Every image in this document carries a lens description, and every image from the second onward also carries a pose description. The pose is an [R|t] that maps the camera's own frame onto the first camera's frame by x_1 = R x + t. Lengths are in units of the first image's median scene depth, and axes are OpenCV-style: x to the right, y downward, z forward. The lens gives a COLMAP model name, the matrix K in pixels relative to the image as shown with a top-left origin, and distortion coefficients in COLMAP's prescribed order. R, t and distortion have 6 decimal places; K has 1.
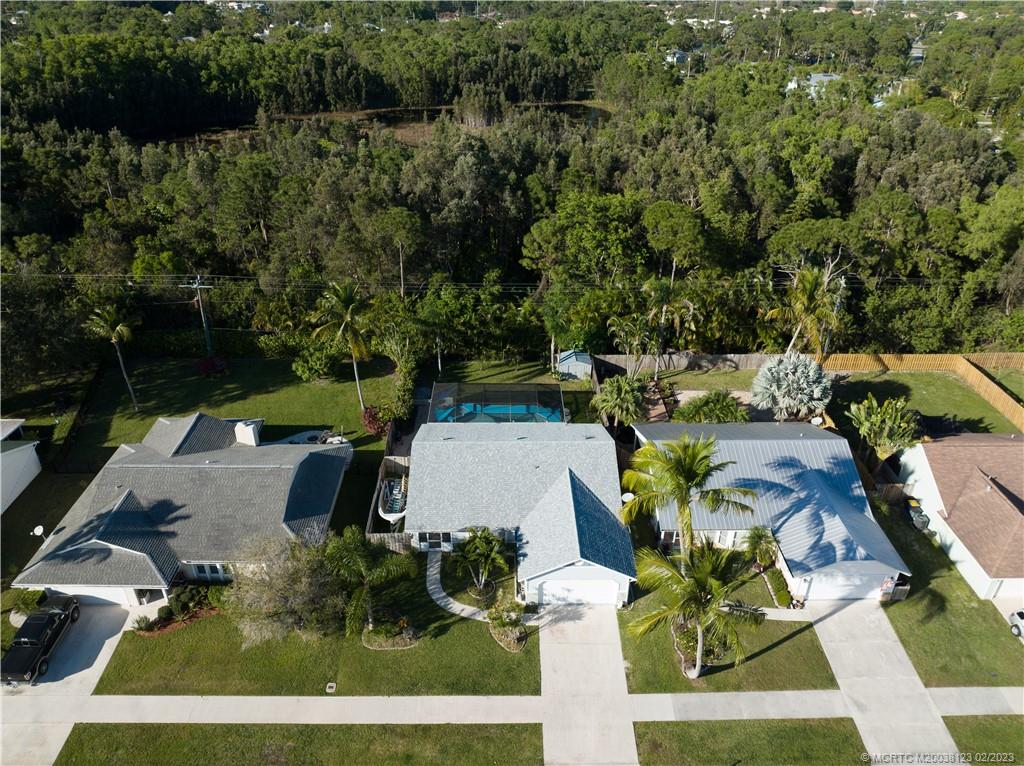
lens RADIAL K [[719.0, 0, 512.0], [0, 719.0, 383.0], [0, 0, 1]] dist [-0.056535, 0.028338]
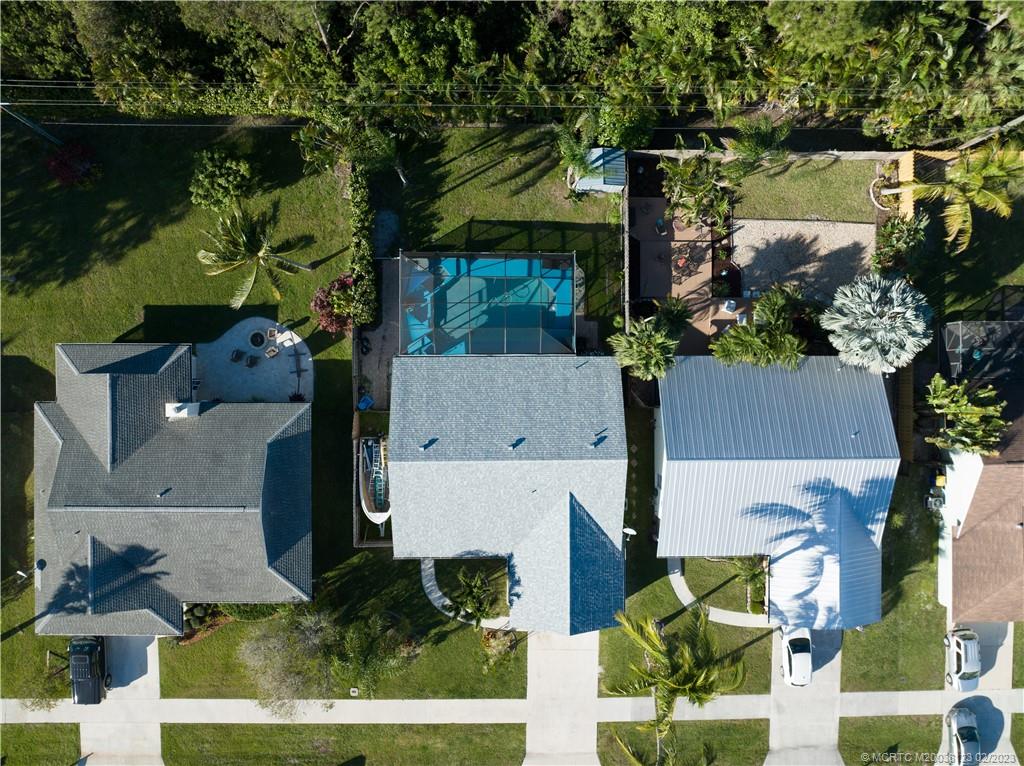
lens RADIAL K [[719.0, 0, 512.0], [0, 719.0, 383.0], [0, 0, 1]] dist [-0.056535, 0.028338]
pose [[0.999834, 0.012174, 0.013535, -0.004304], [-0.017837, 0.506560, 0.862020, -0.510342], [0.003638, -0.862119, 0.506693, 0.481284]]
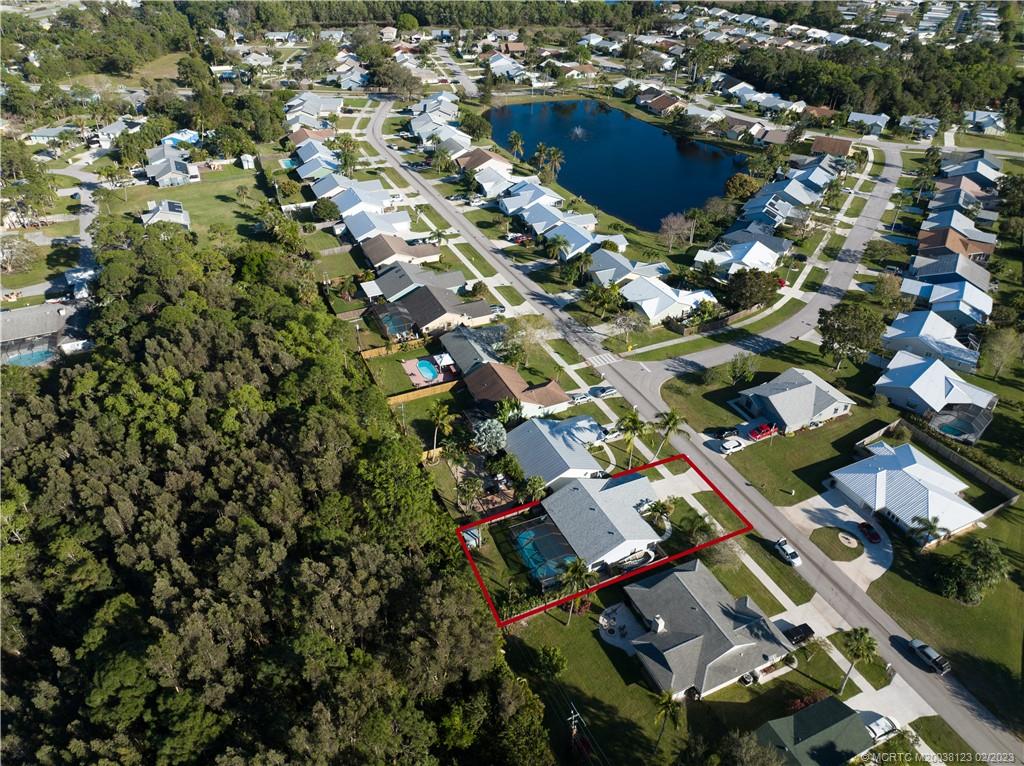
lens RADIAL K [[732.9, 0, 512.0], [0, 732.9, 383.0], [0, 0, 1]] dist [-0.039896, 0.001643]
pose [[-0.404261, -0.525010, 0.748958, -0.963234], [0.448078, 0.600181, 0.662577, -1.233800], [-0.797370, 0.603446, -0.007385, 0.740374]]
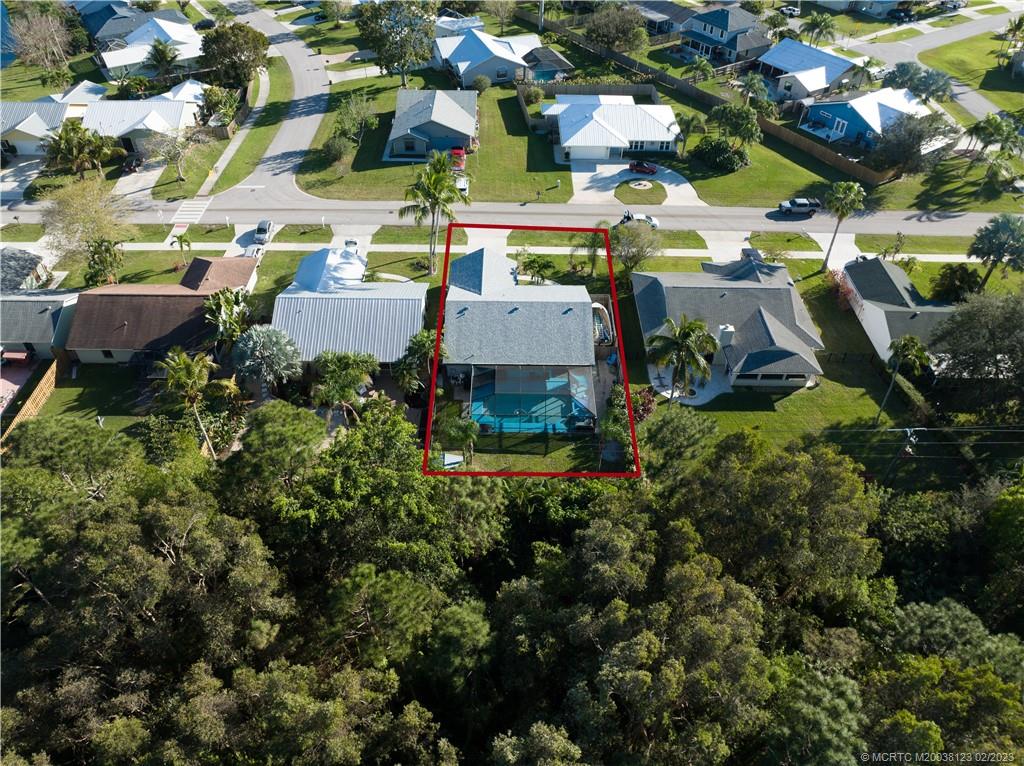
lens RADIAL K [[716.1, 0, 512.0], [0, 716.1, 383.0], [0, 0, 1]] dist [-0.038150, 0.000818]
pose [[-0.999618, -0.027511, -0.002693, 0.011176], [-0.010344, 0.281939, 0.959377, -0.889029], [-0.025634, 0.959038, -0.282116, 1.140851]]
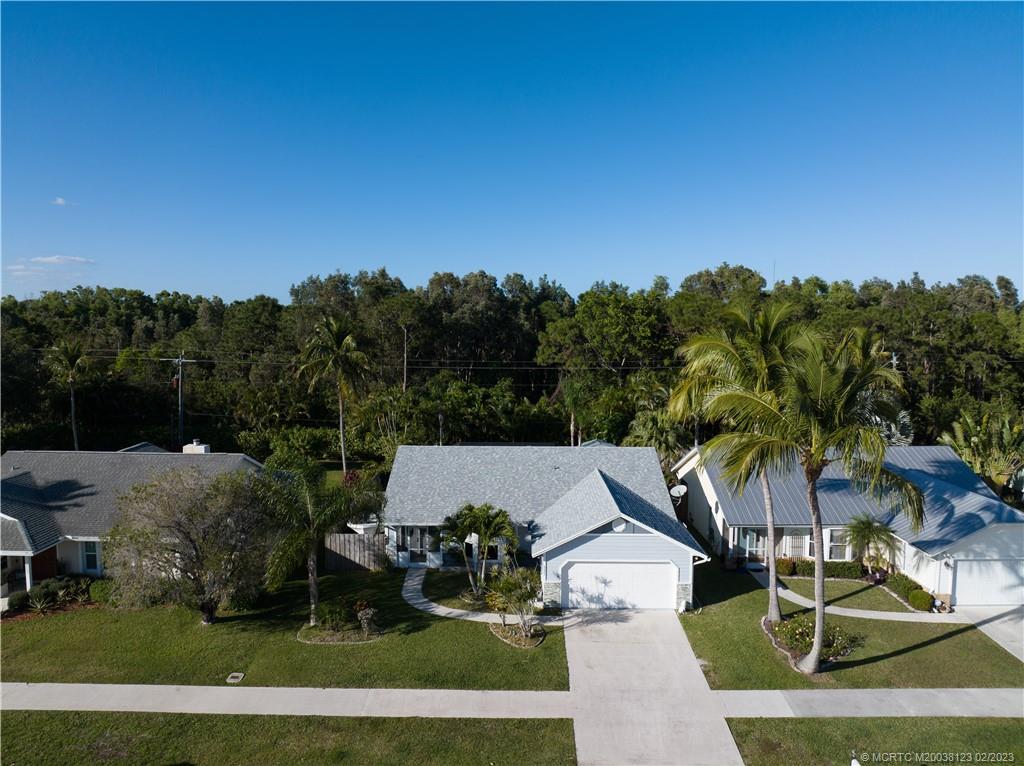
lens RADIAL K [[719.0, 0, 512.0], [0, 719.0, 383.0], [0, 0, 1]] dist [-0.056535, 0.028338]
pose [[0.999776, 0.000292, -0.021153, 0.002286], [-0.009192, 0.906596, -0.421899, 0.260119], [0.019054, 0.421999, 0.906396, 0.186243]]
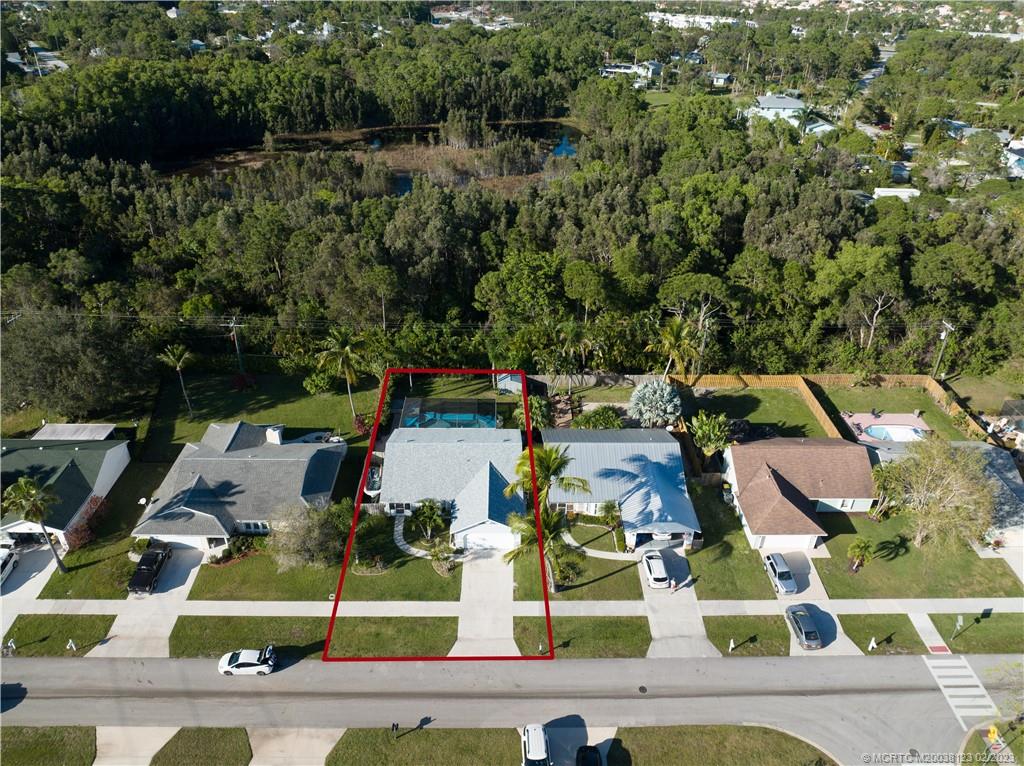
lens RADIAL K [[716.1, 0, 512.0], [0, 716.1, 383.0], [0, 0, 1]] dist [-0.038150, 0.000818]
pose [[0.999988, 0.004886, 0.000892, 0.089193], [-0.004910, 0.999569, 0.028937, -0.064416], [-0.000750, -0.028941, 0.999581, -0.358490]]
